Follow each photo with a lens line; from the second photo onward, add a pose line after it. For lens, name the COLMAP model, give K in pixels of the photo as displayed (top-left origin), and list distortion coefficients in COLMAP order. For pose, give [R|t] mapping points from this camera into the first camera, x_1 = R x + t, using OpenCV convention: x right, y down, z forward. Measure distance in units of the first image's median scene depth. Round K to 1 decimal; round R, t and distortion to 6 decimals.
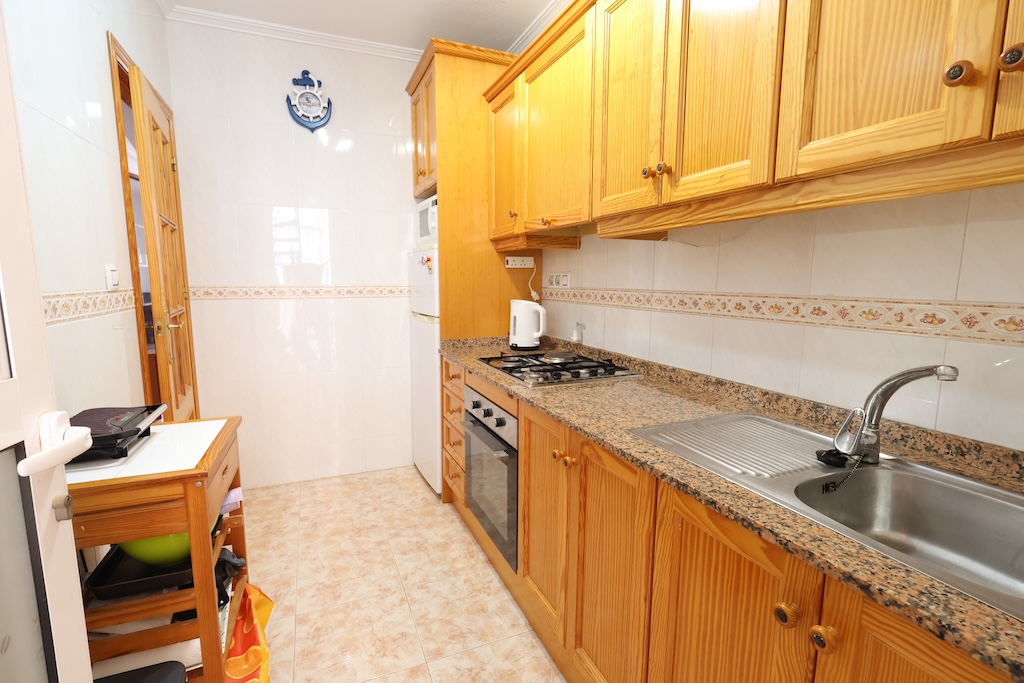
lens RADIAL K [[473.1, 0, 510.3], [0, 473.1, 344.9], [0, 0, 1]] dist [-0.002646, 0.000814]
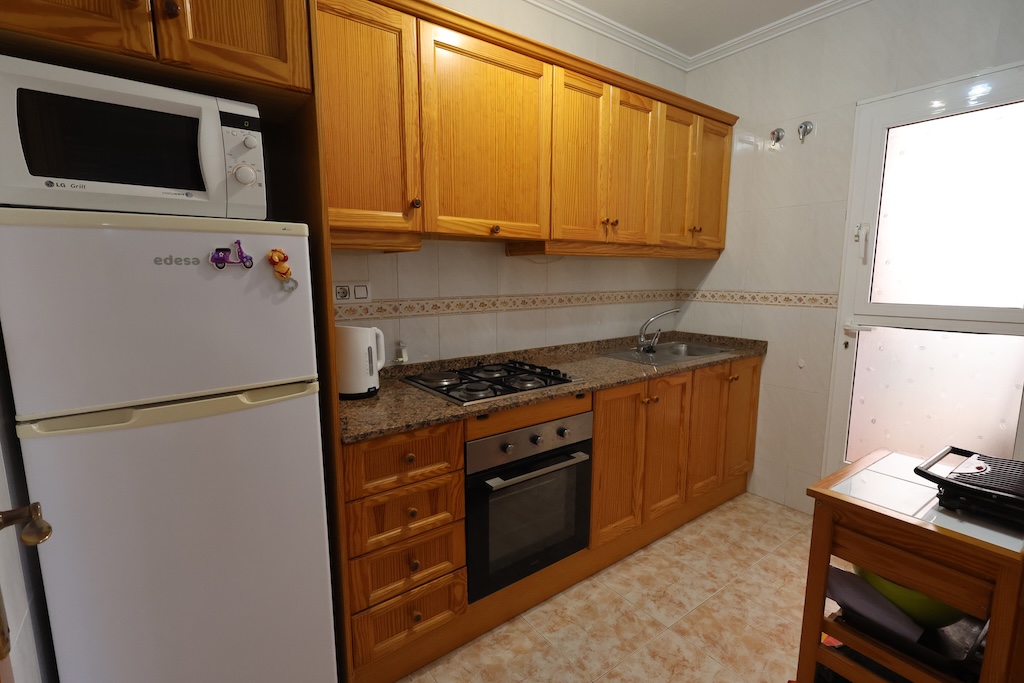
lens RADIAL K [[473.1, 0, 512.6], [0, 473.1, 344.1], [0, 0, 1]] dist [-0.002646, 0.000814]
pose [[-0.239057, -0.137334, 0.961245, -0.960391], [0.144232, 0.973943, 0.175018, -0.212609], [-0.960234, 0.180482, -0.213020, 1.311026]]
